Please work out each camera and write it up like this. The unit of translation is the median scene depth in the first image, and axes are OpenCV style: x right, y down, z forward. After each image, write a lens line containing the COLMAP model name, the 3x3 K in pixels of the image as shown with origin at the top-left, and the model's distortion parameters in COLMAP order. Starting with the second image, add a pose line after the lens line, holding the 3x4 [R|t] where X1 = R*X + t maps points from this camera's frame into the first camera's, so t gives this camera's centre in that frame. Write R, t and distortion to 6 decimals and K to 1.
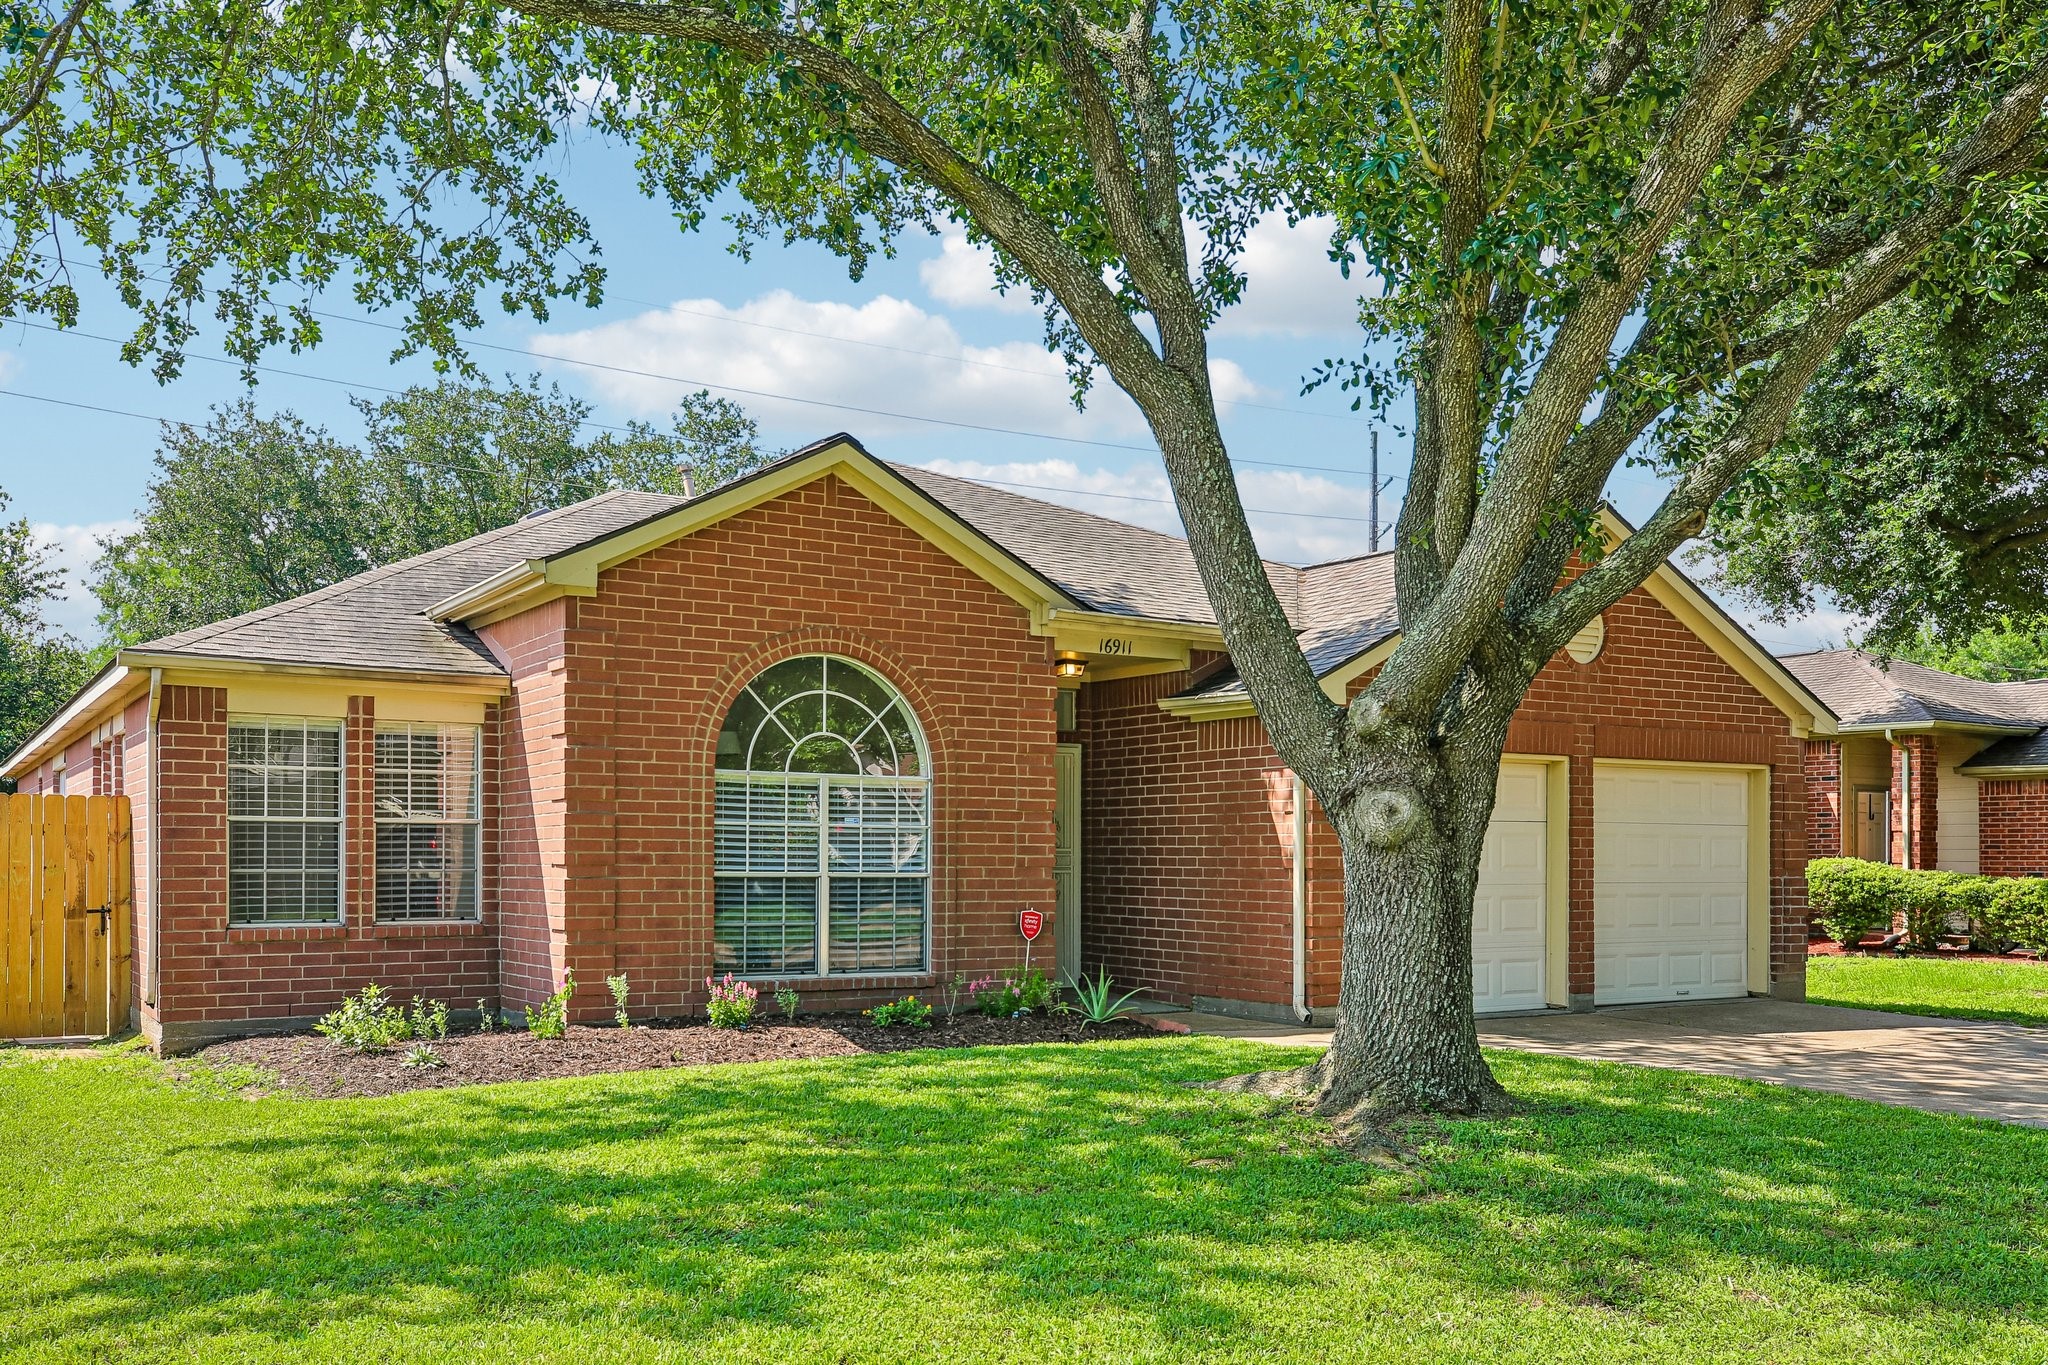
lens RADIAL K [[1806.9, 0, 1024.6], [0, 1806.9, 776.6], [0, 0, 1]] dist [0.088388, 0.006532]
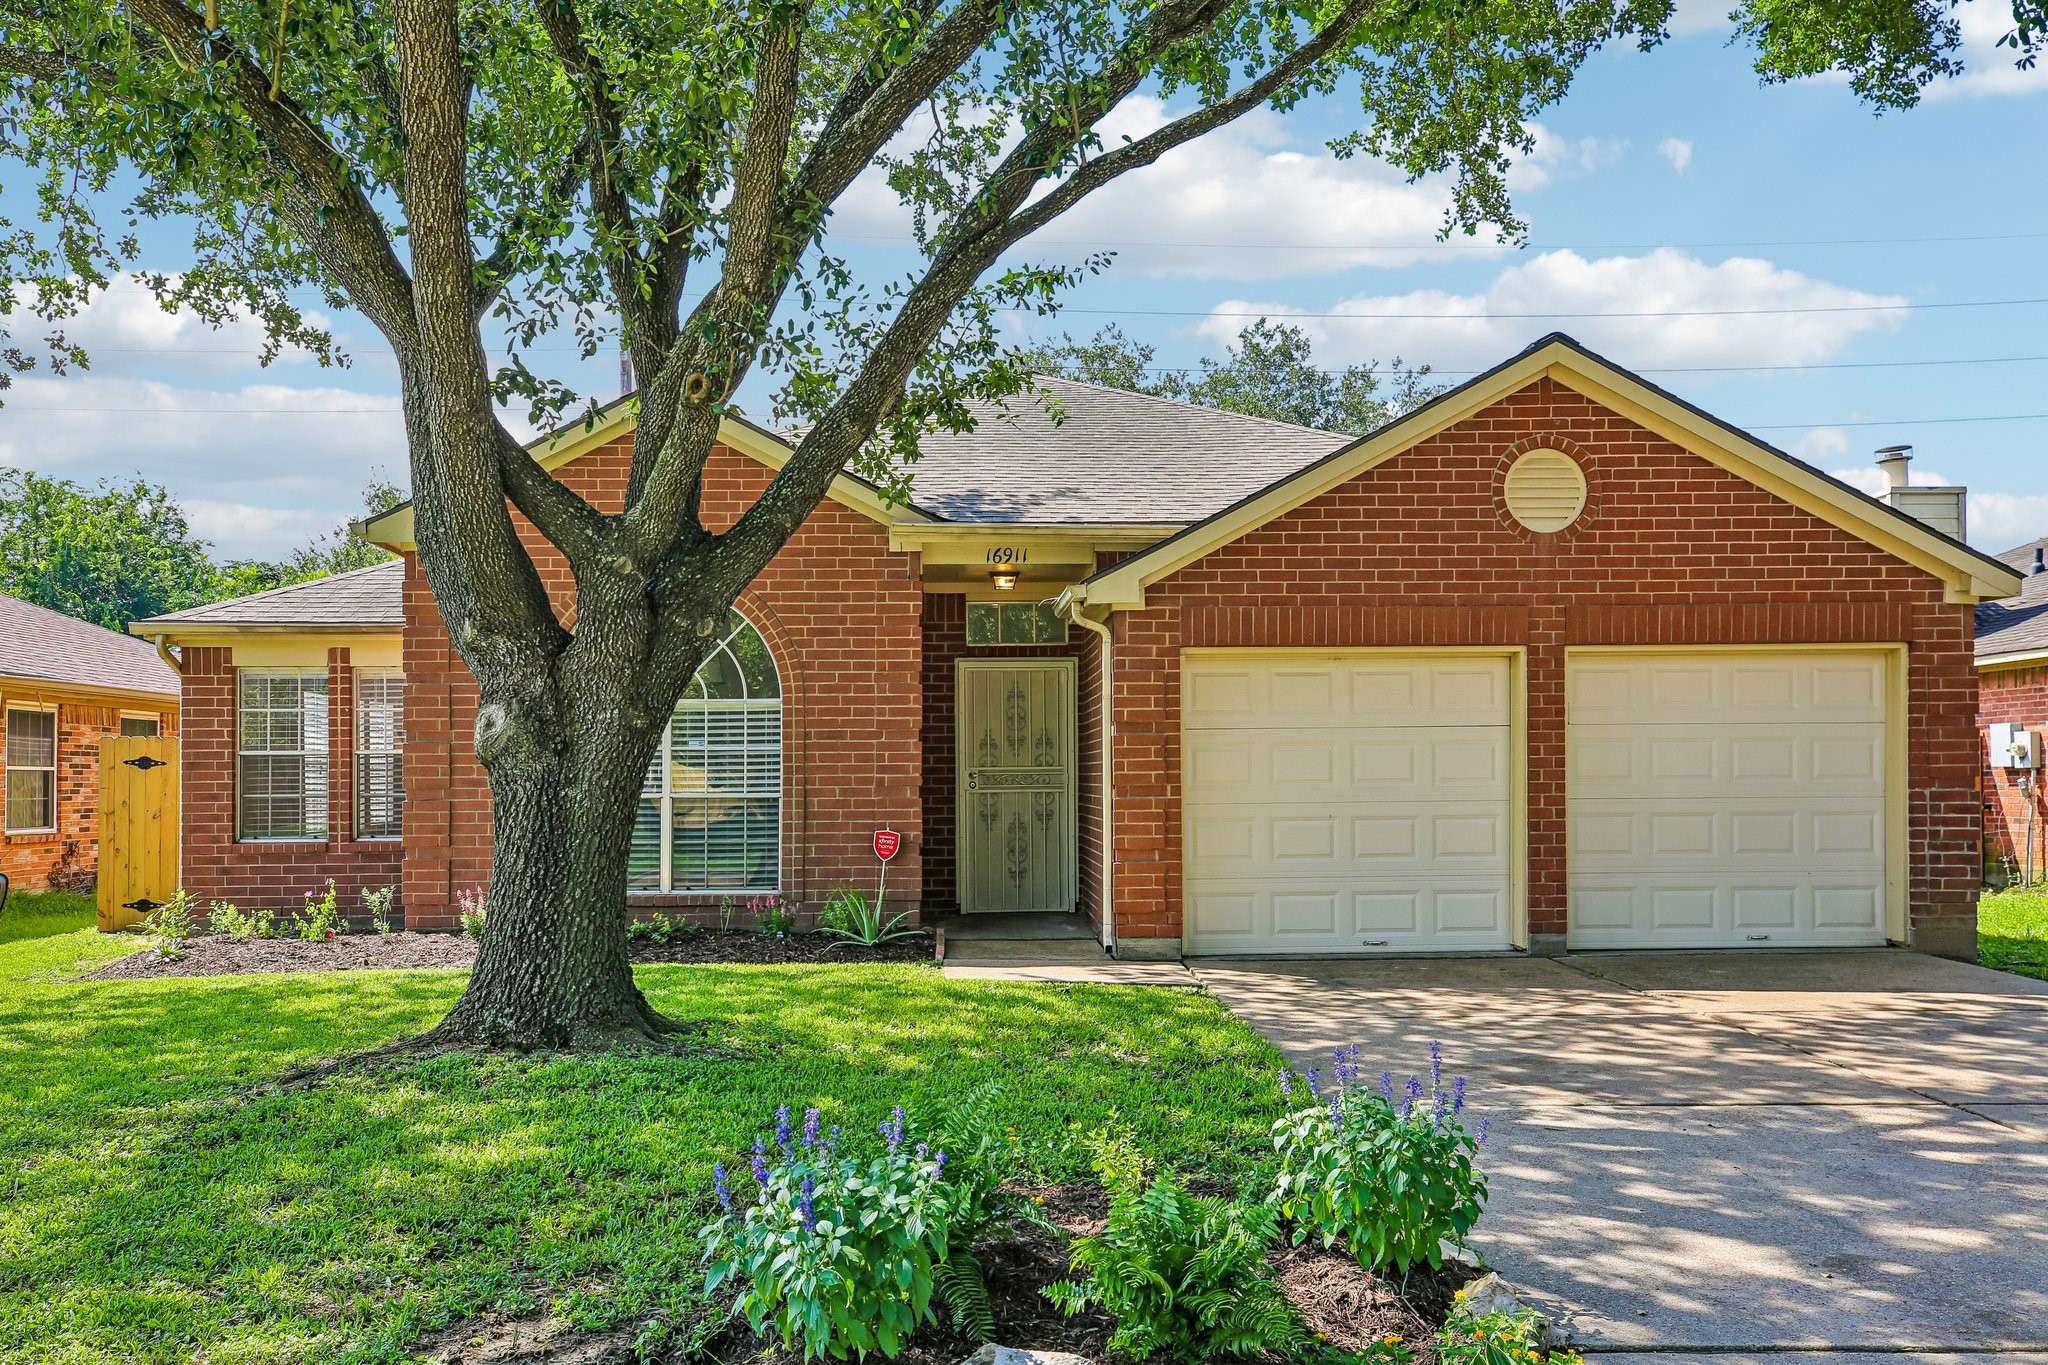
lens RADIAL K [[1769.8, 0, 1020.5], [0, 1769.8, 690.2], [0, 0, 1]] dist [0.077019, -0.006830]
pose [[0.864910, -0.036951, -0.500566, 0.538524], [0.033982, 0.999309, -0.015051, 0.014281], [0.500776, -0.003992, 0.865568, 0.195987]]
